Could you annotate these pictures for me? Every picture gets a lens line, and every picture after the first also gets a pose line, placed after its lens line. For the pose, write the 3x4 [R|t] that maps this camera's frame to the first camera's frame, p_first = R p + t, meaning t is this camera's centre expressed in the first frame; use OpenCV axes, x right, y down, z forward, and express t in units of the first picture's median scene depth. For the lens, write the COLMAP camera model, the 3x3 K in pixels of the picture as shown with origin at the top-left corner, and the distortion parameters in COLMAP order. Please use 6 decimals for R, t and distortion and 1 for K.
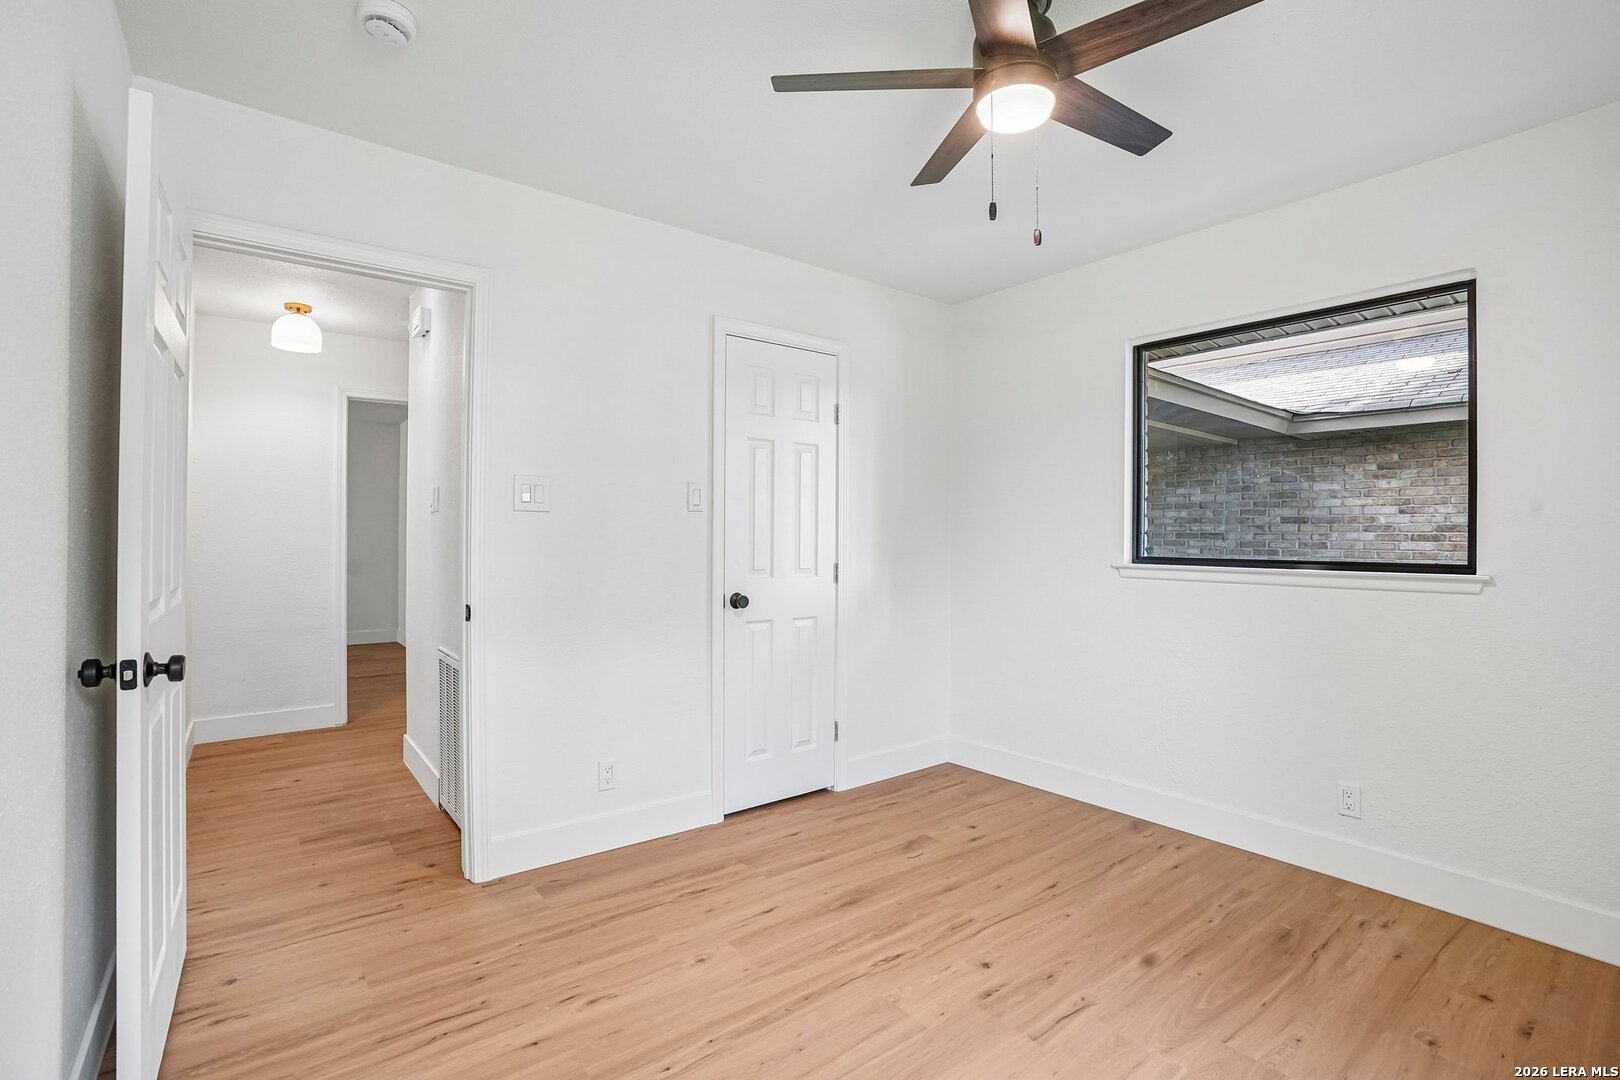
lens RADIAL K [[748.7, 0, 814.0], [0, 748.7, 538.5], [0, 0, 1]] dist [-0.067179, 0.025741]
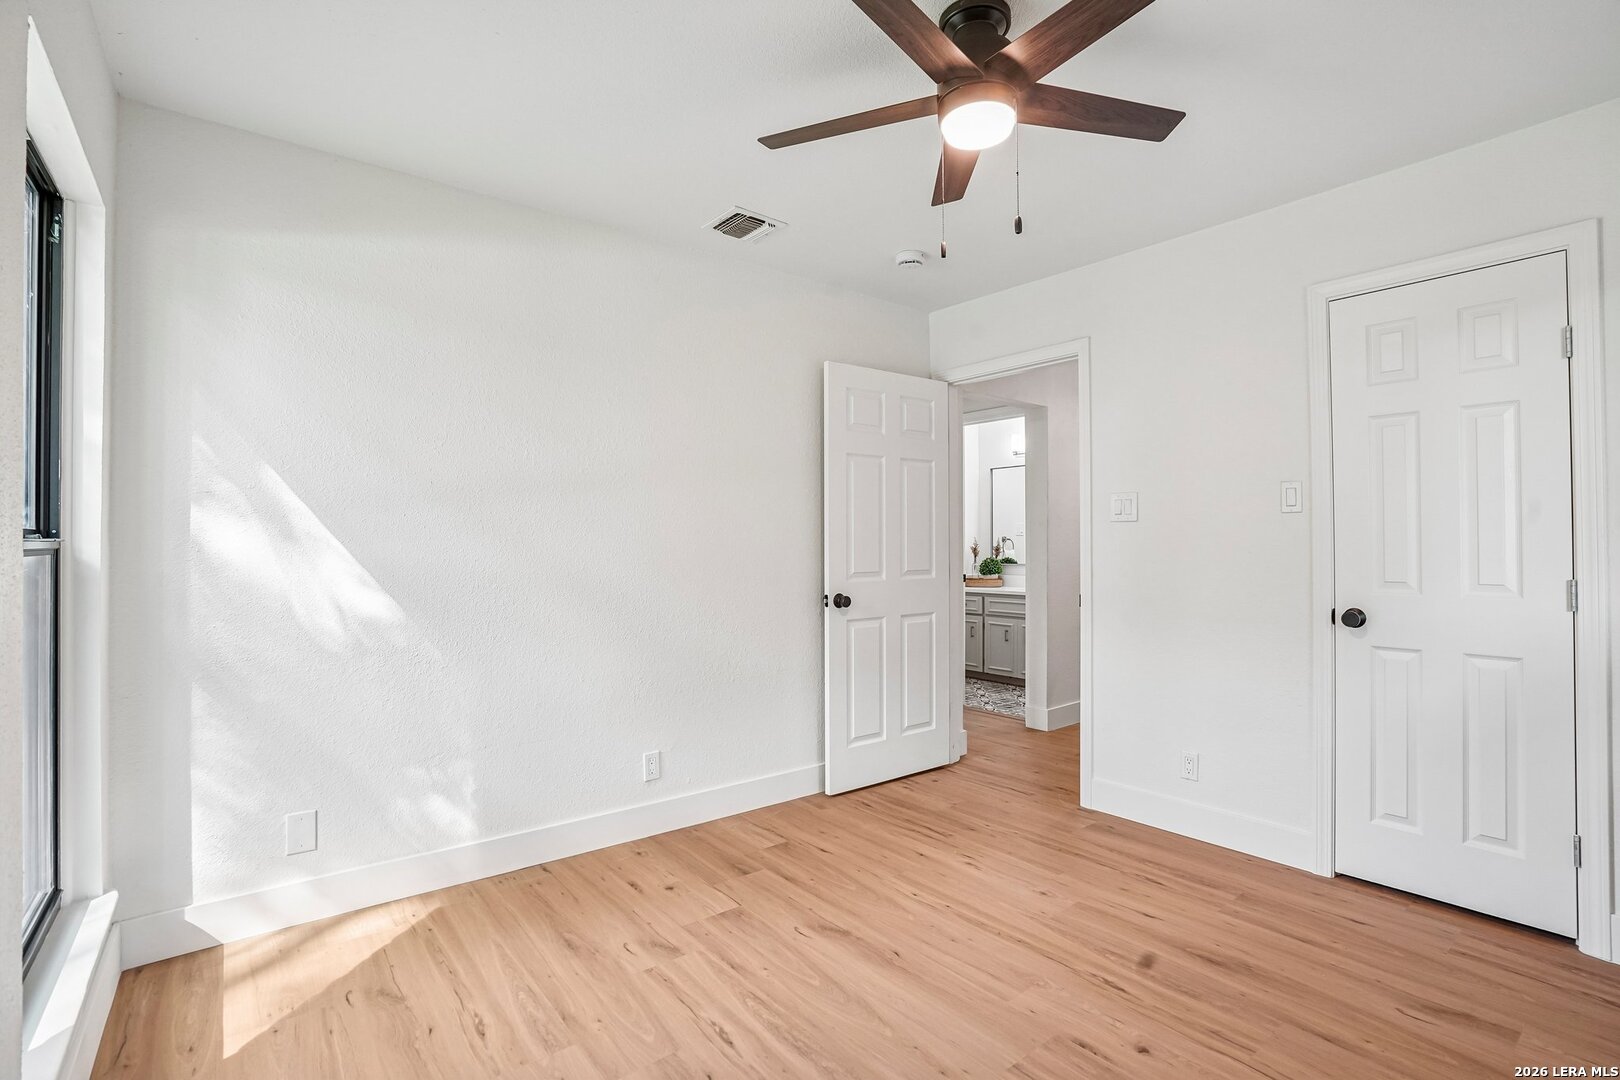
lens RADIAL K [[748.7, 0, 814.0], [0, 748.7, 538.5], [0, 0, 1]] dist [-0.067179, 0.025741]
pose [[0.007742, -0.018209, -0.999804, 0.898670], [0.002766, 0.999831, -0.018188, 0.011321], [0.999966, -0.002625, 0.007791, 0.522060]]
